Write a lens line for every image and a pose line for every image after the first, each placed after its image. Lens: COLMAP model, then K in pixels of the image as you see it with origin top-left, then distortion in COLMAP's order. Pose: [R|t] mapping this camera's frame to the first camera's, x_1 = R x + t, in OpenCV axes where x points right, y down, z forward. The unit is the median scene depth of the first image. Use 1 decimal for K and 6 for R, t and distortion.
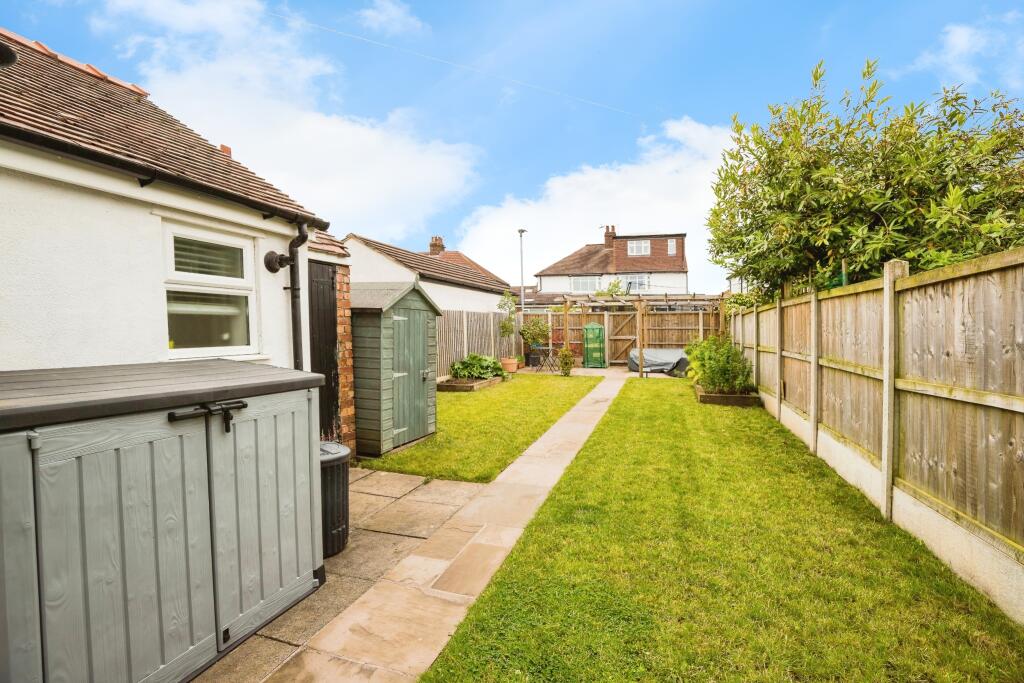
lens RADIAL K [[485.6, 0, 512.0], [0, 485.6, 341.5], [0, 0, 1]] dist [-0.000202, 0.000044]
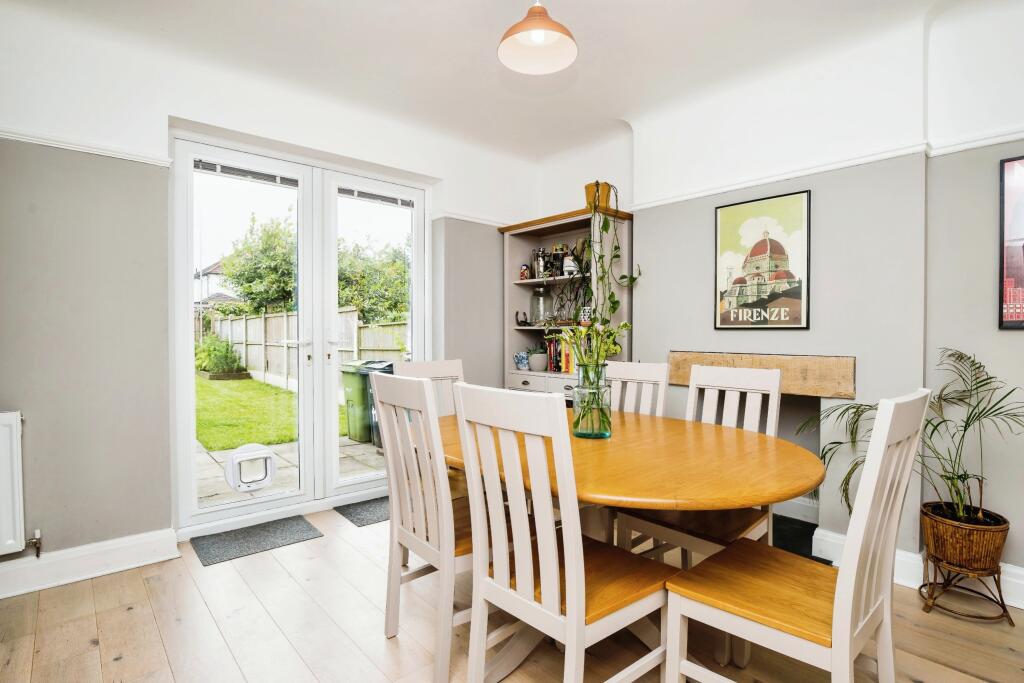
lens RADIAL K [[485.6, 0, 512.0], [0, 485.6, 341.5], [0, 0, 1]] dist [-0.000202, 0.000044]
pose [[0.513818, -0.005175, 0.857883, -0.501378], [0.015211, 0.999880, -0.003078, 0.035307], [-0.857764, 0.014631, 0.513835, -0.677274]]
